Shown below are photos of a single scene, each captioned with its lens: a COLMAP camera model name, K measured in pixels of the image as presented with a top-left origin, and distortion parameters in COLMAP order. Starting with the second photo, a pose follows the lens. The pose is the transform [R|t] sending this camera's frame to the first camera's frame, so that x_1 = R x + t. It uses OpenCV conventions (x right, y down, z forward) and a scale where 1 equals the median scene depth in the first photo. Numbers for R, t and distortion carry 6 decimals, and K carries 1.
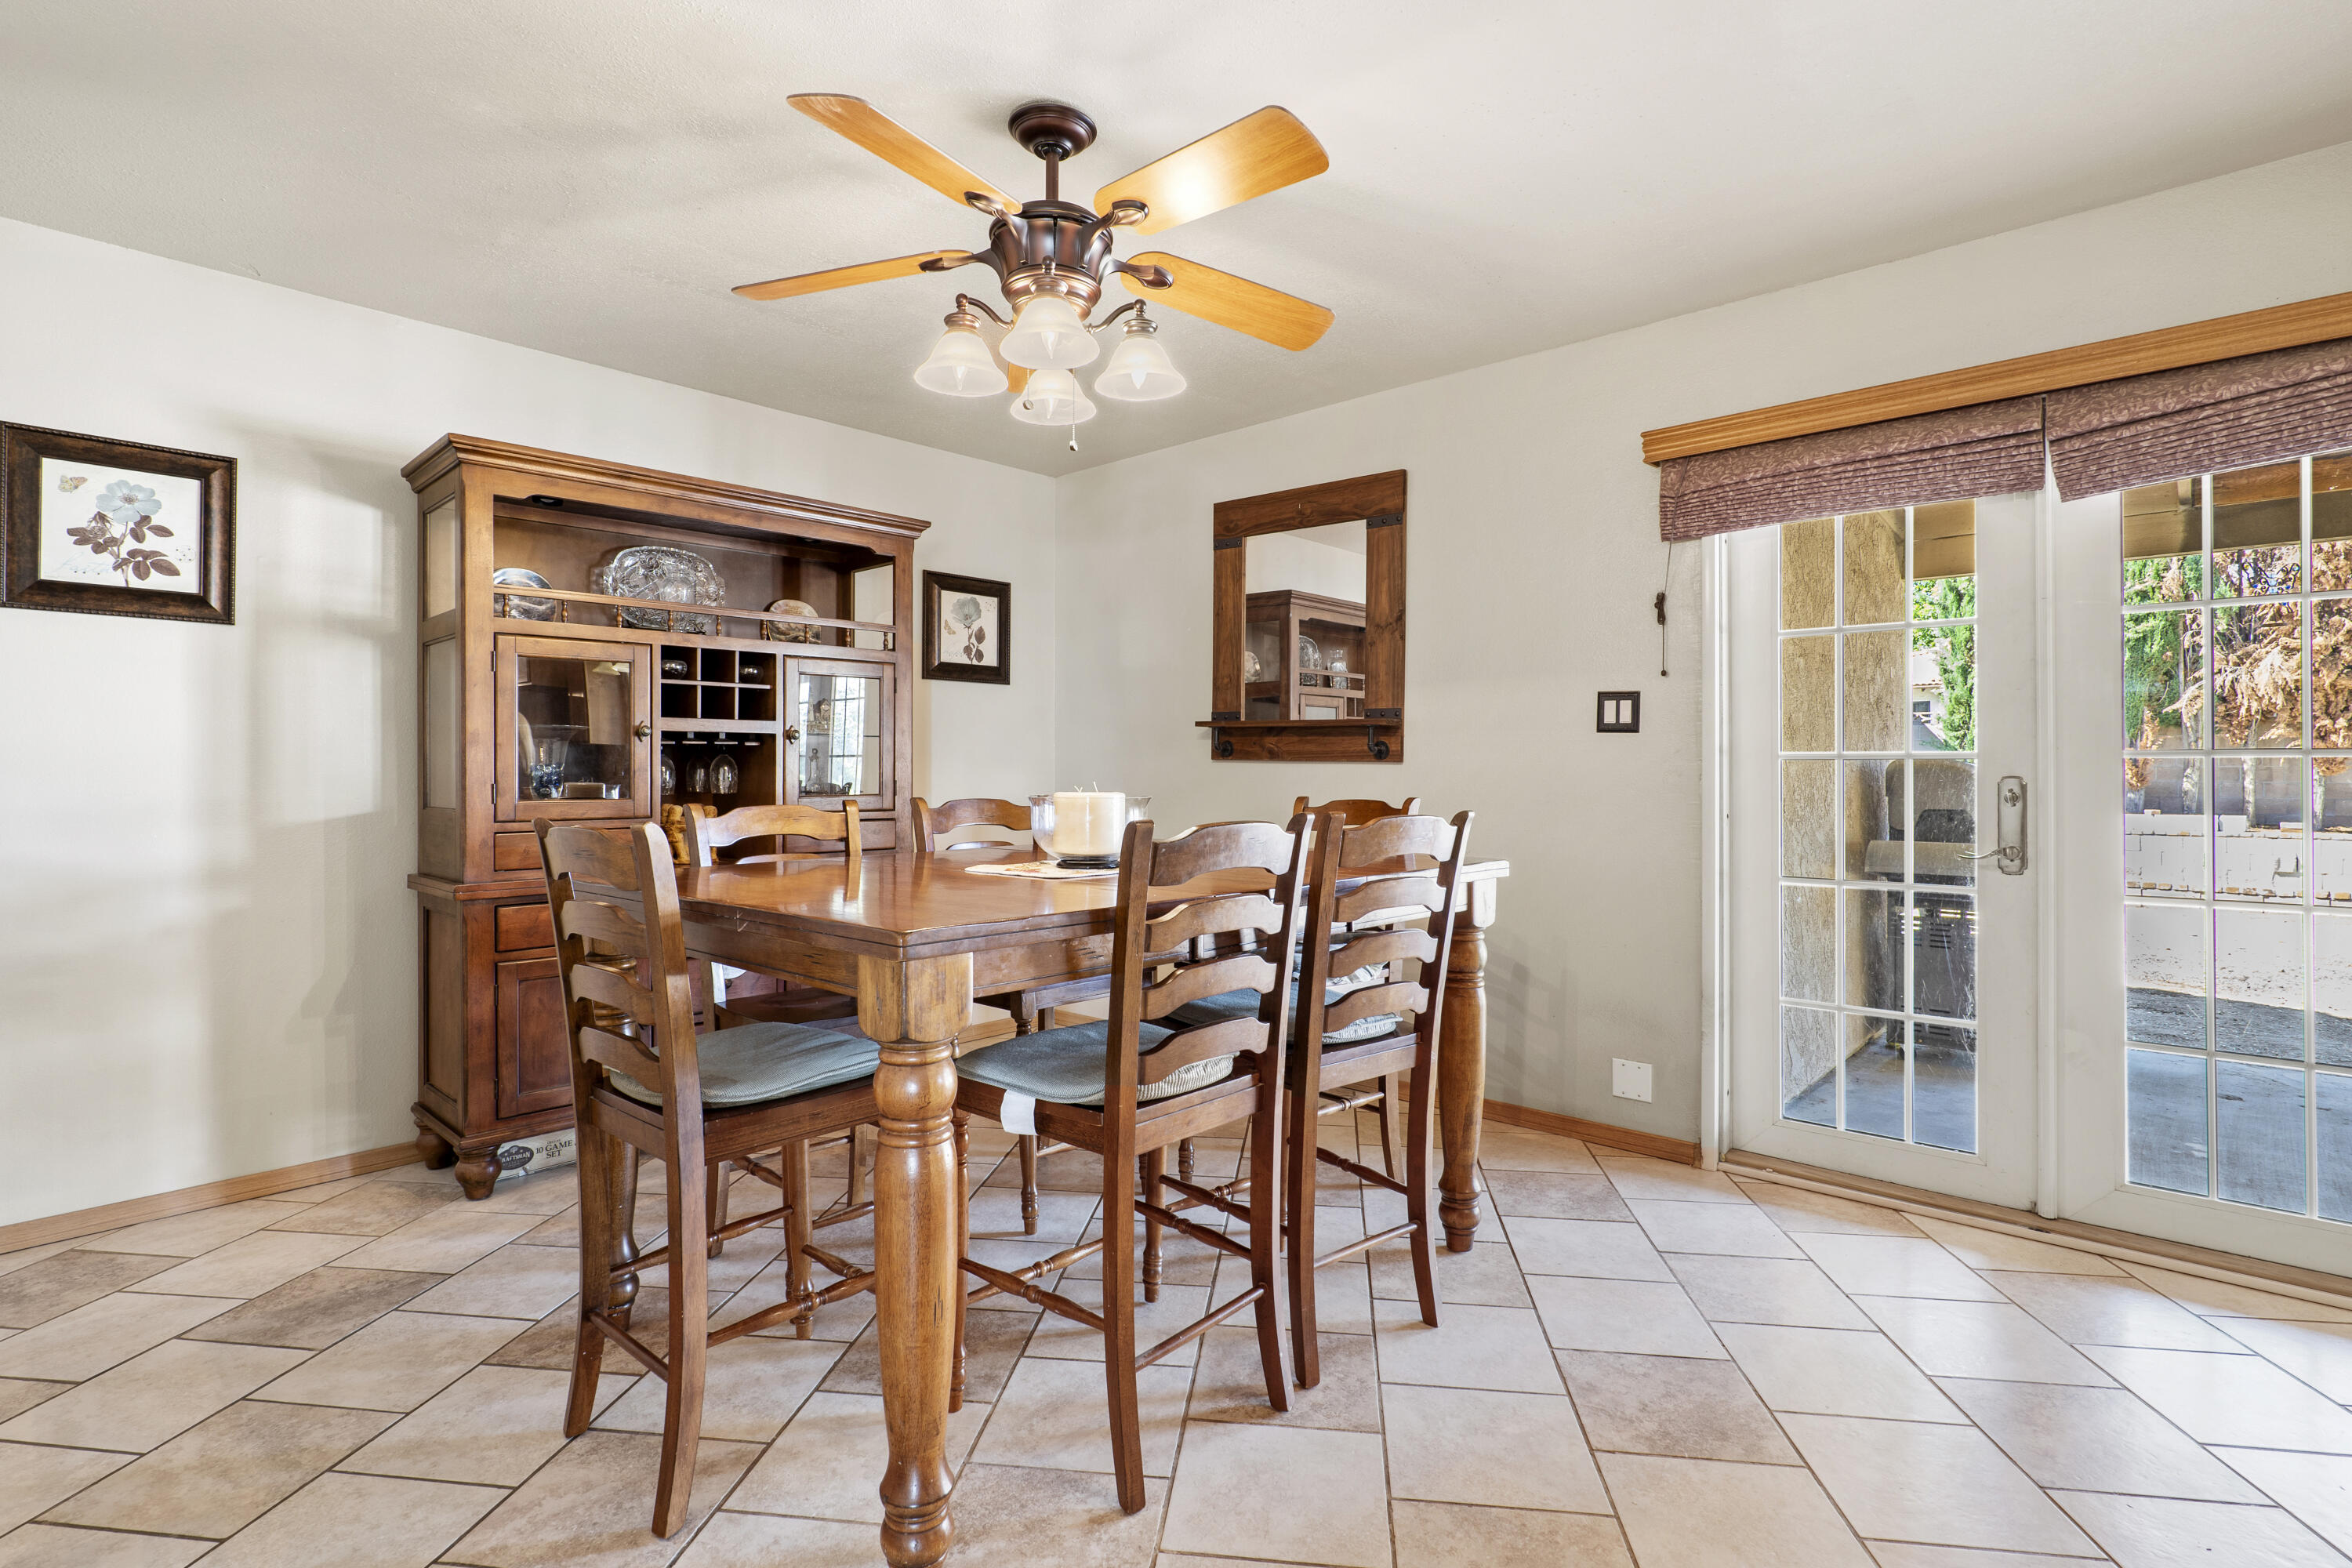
lens RADIAL K [[1148.7, 0, 1176.0], [0, 1148.7, 784.0], [0, 0, 1]] dist [-0.002472, -0.000186]
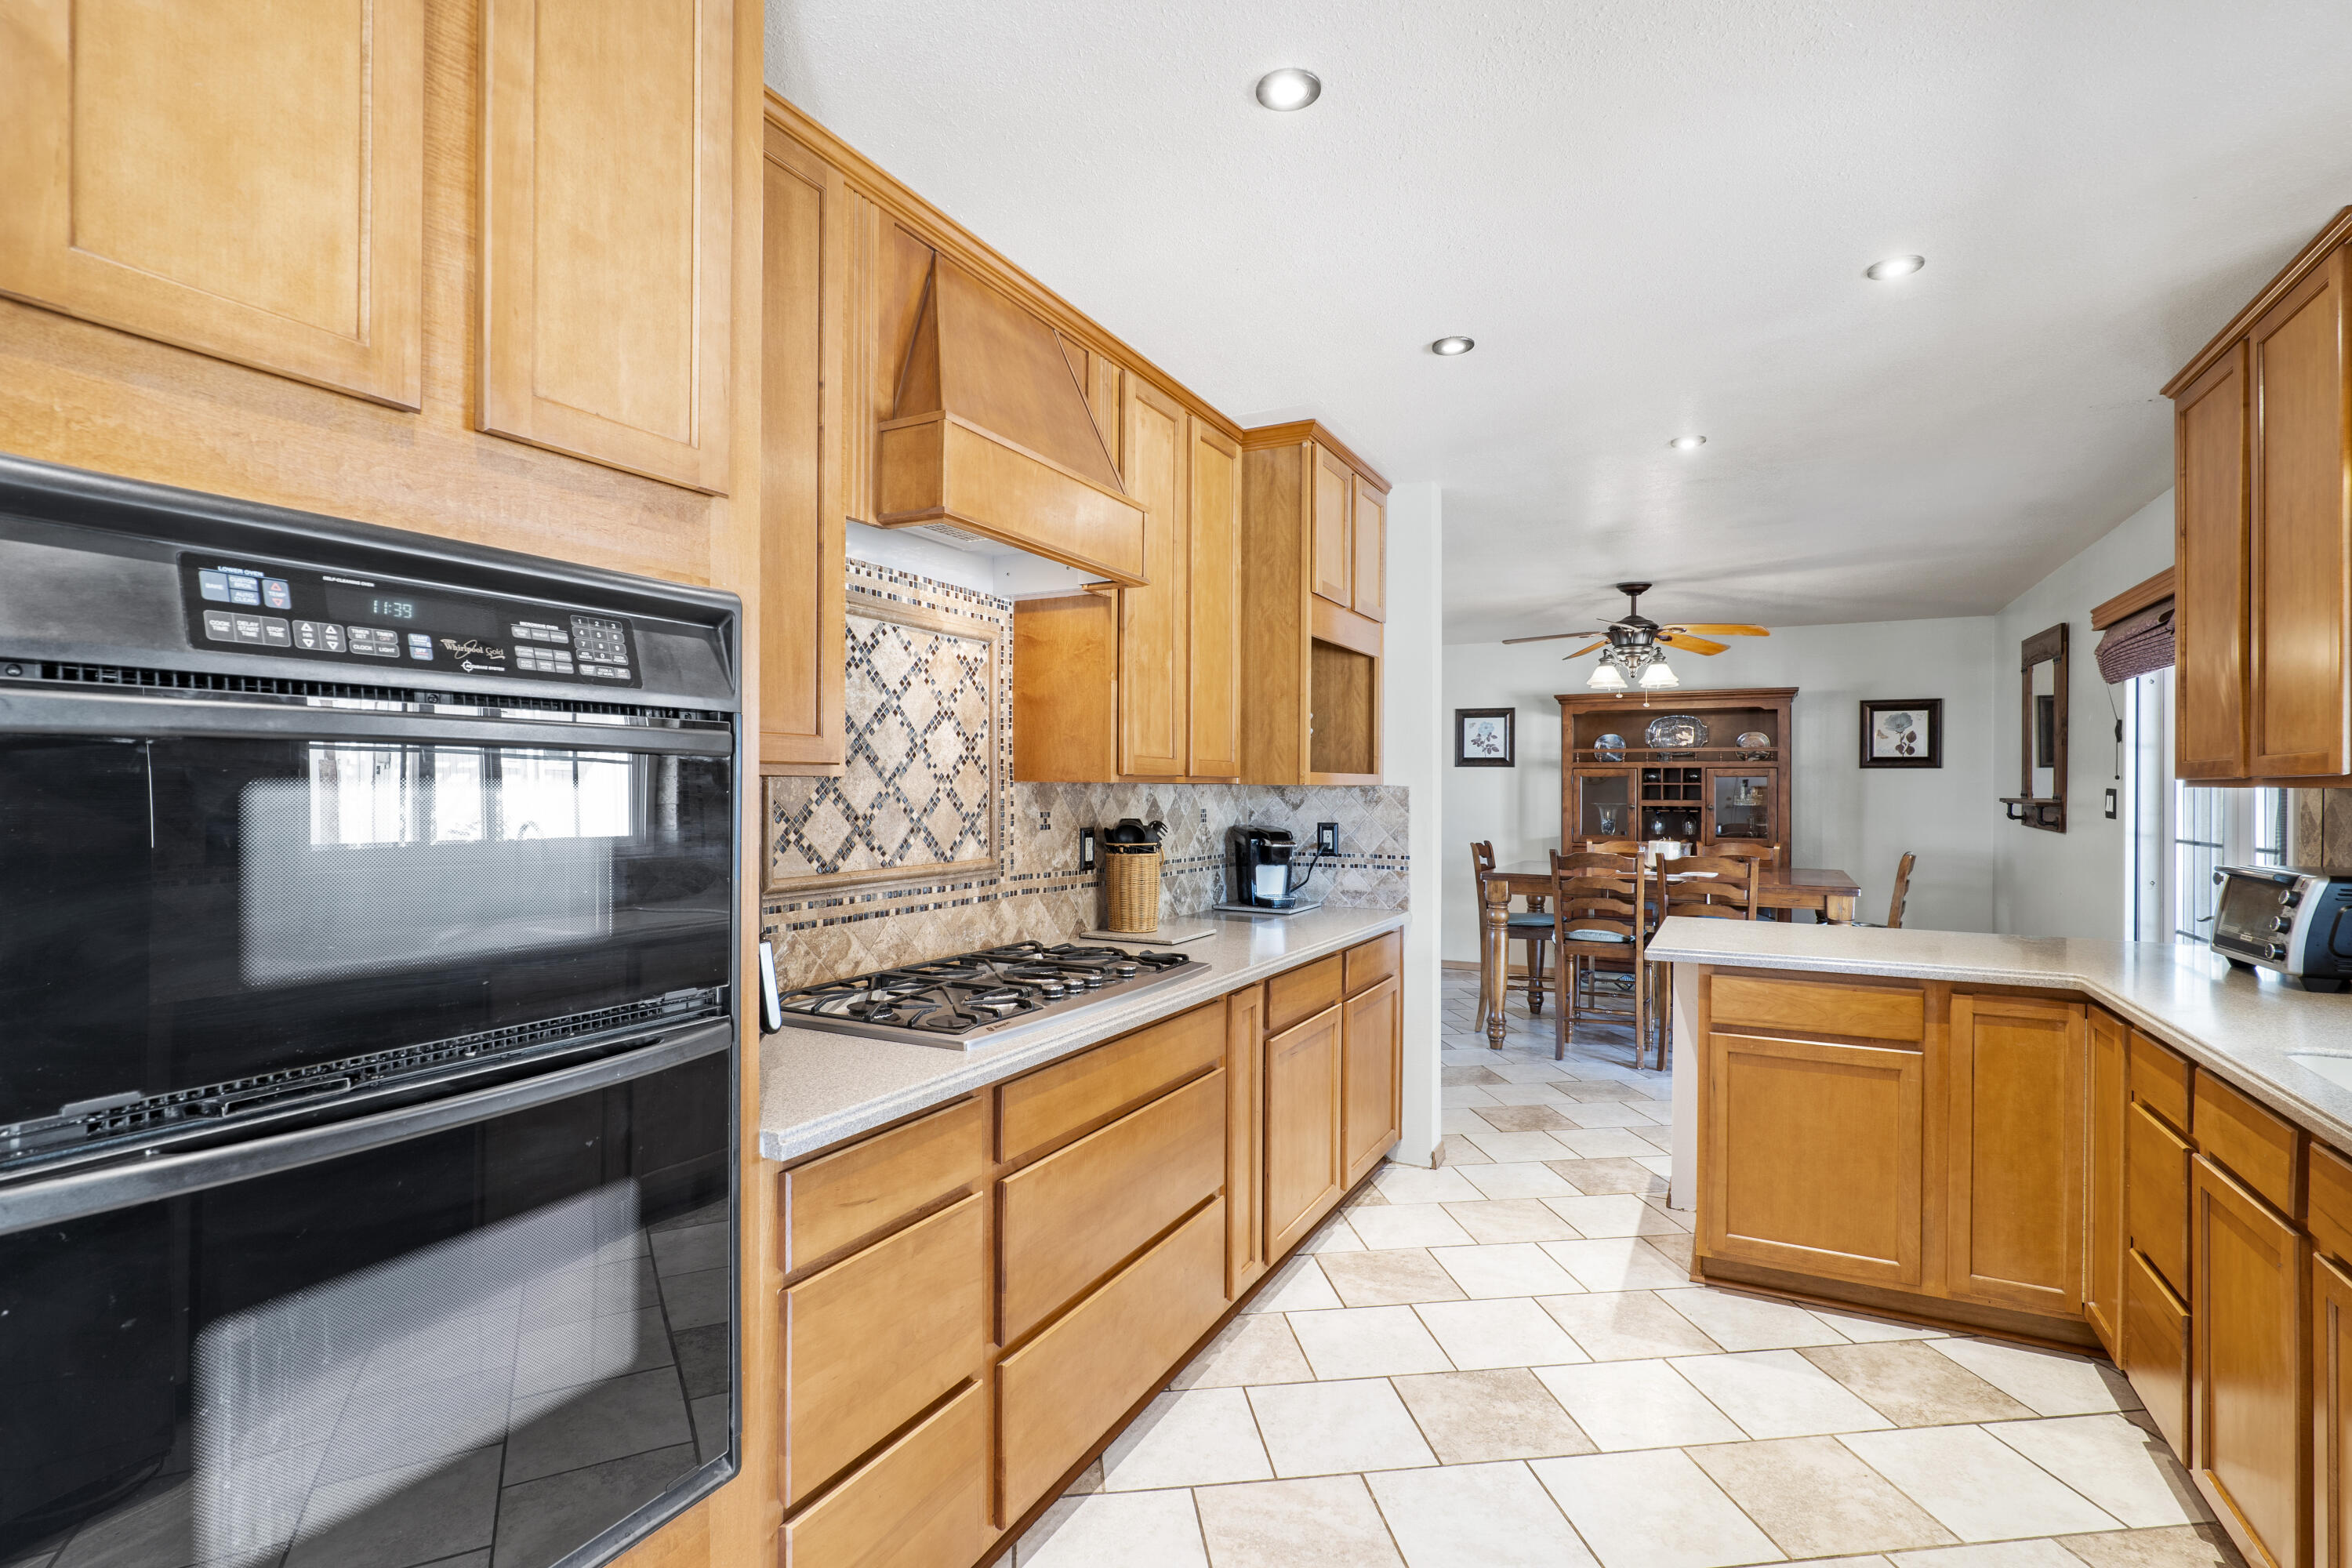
lens RADIAL K [[1111.4, 0, 1177.2], [0, 1111.4, 786.9], [0, 0, 1]] dist [-0.000616, 0.001234]
pose [[0.264272, 0.000686, -0.964448, 1.296090], [-0.017608, 0.999836, -0.004113, -0.053674], [0.964287, 0.018069, 0.264241, -0.416513]]
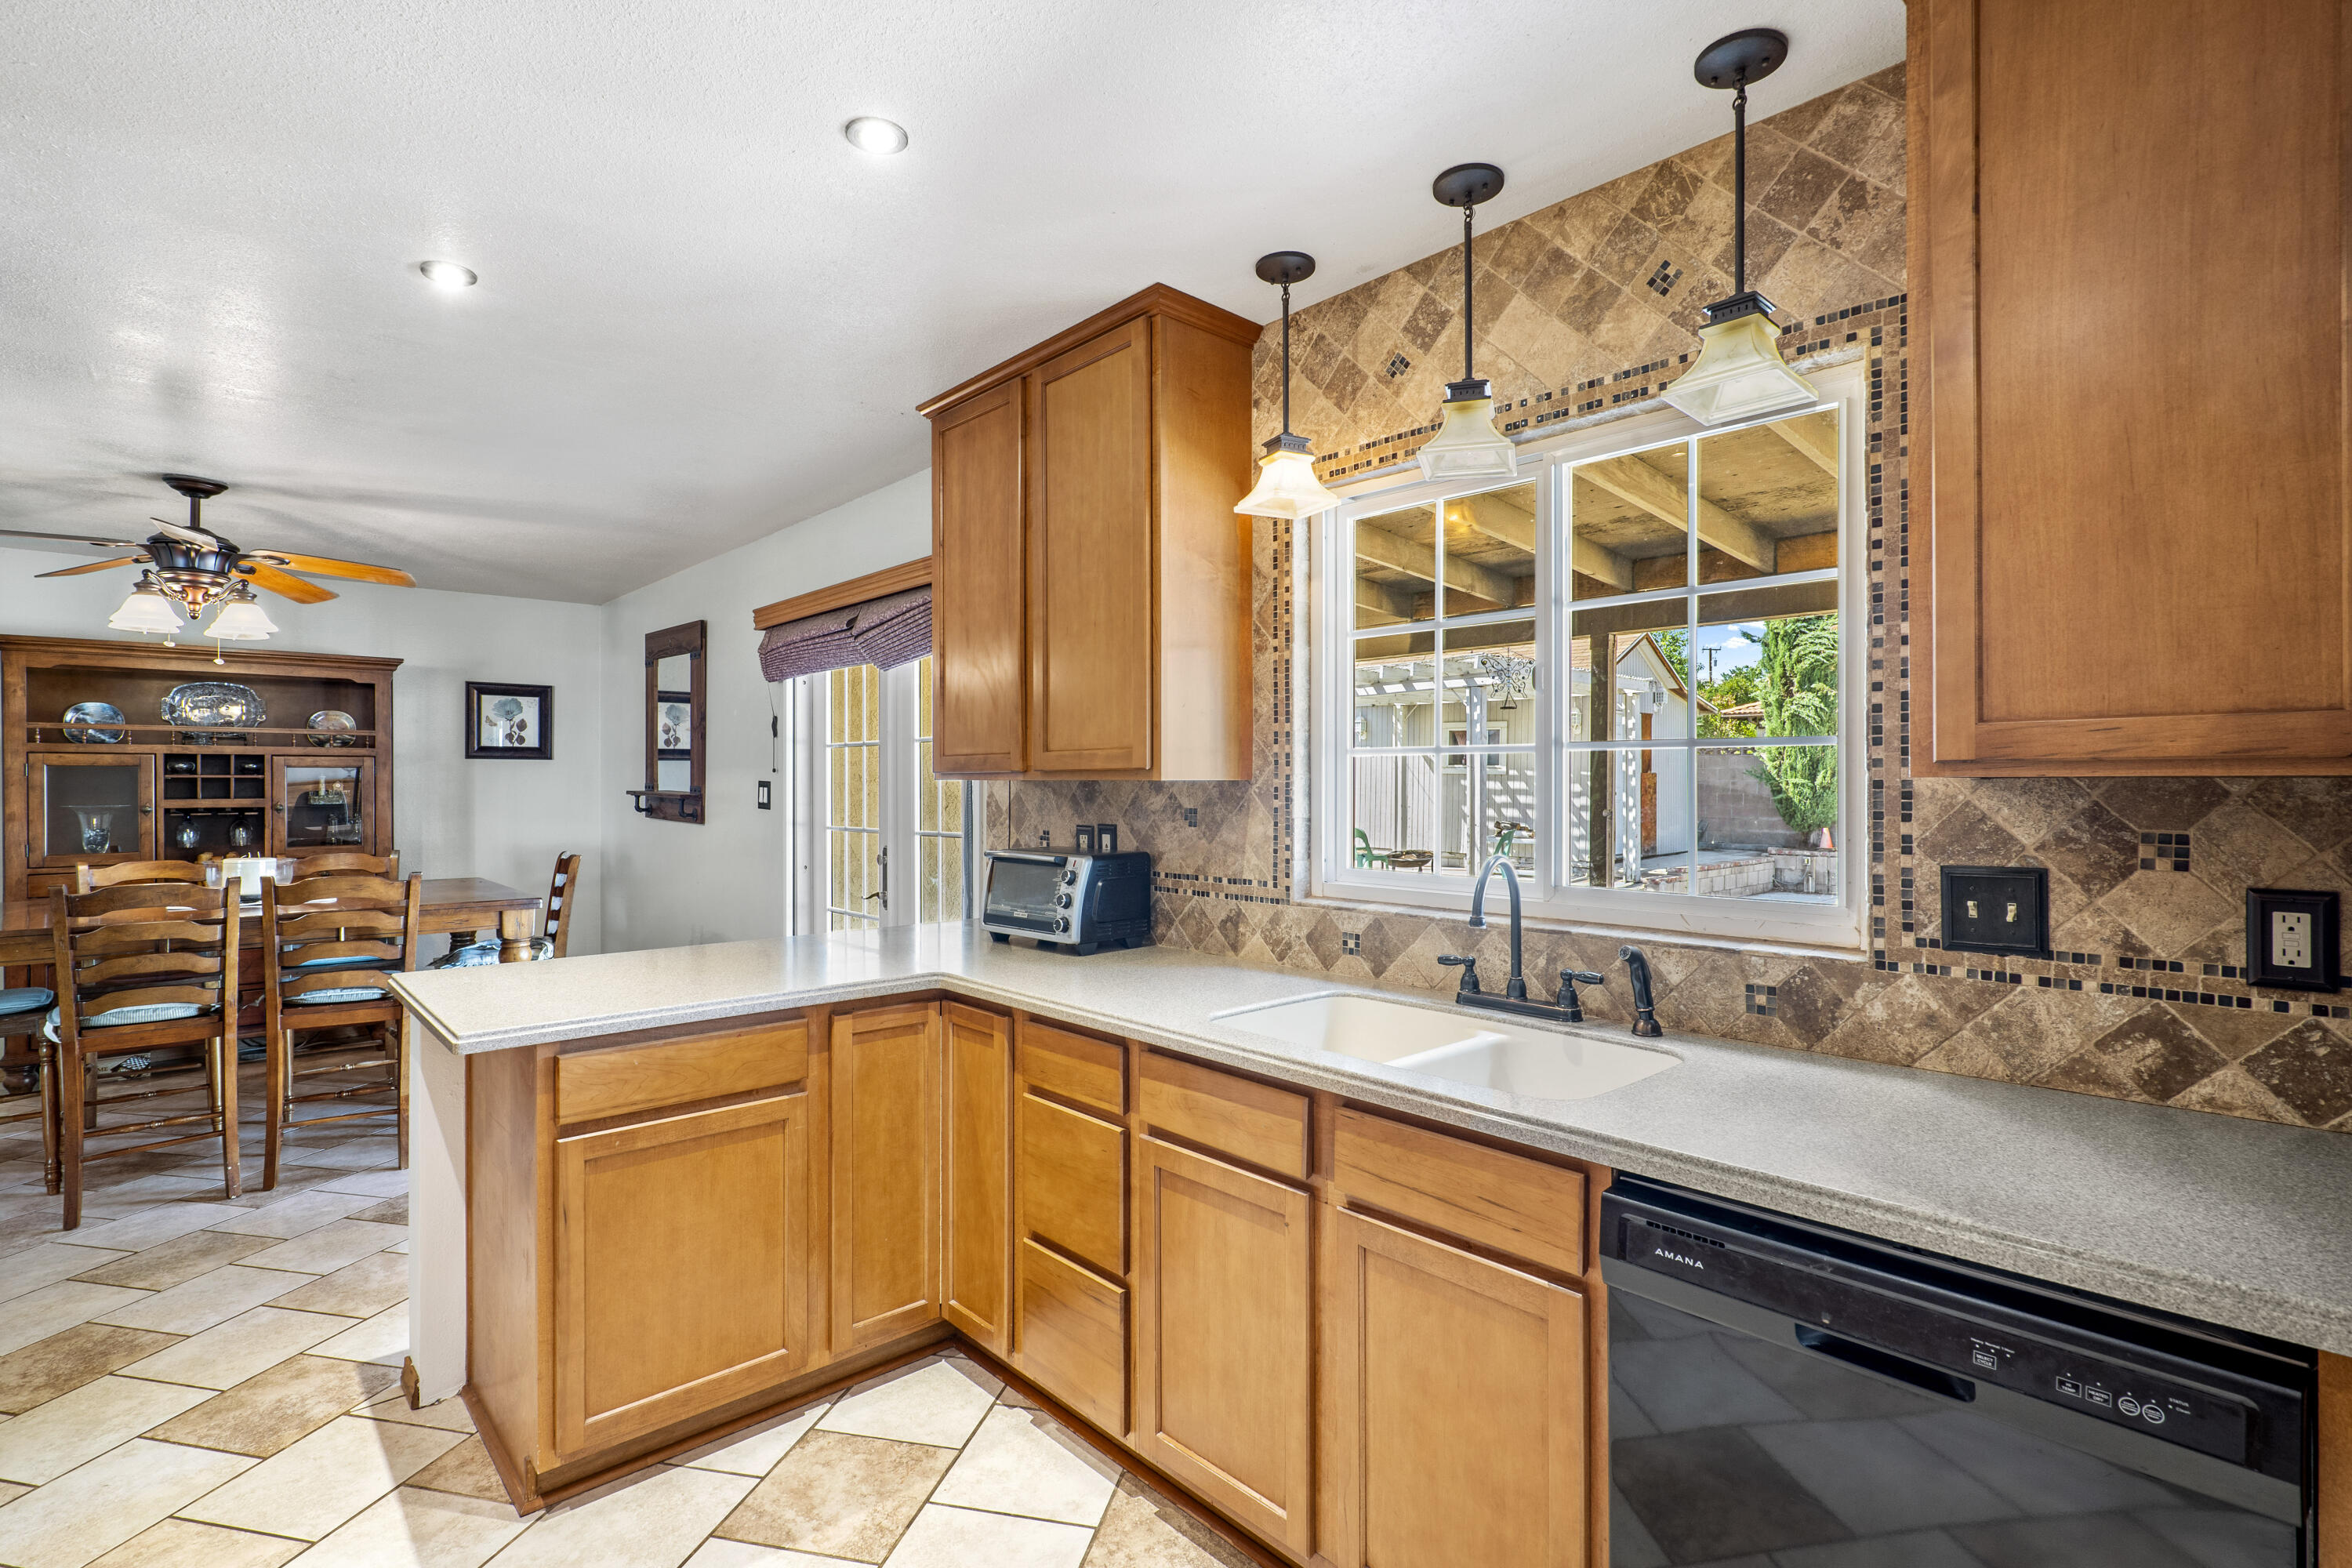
lens RADIAL K [[1111.4, 0, 1177.2], [0, 1111.4, 786.9], [0, 0, 1]] dist [-0.000616, 0.001234]
pose [[0.995873, -0.000939, -0.090751, 0.976204], [0.000118, 0.999959, -0.009048, -0.056295], [0.090756, 0.009000, 0.995833, -0.350364]]
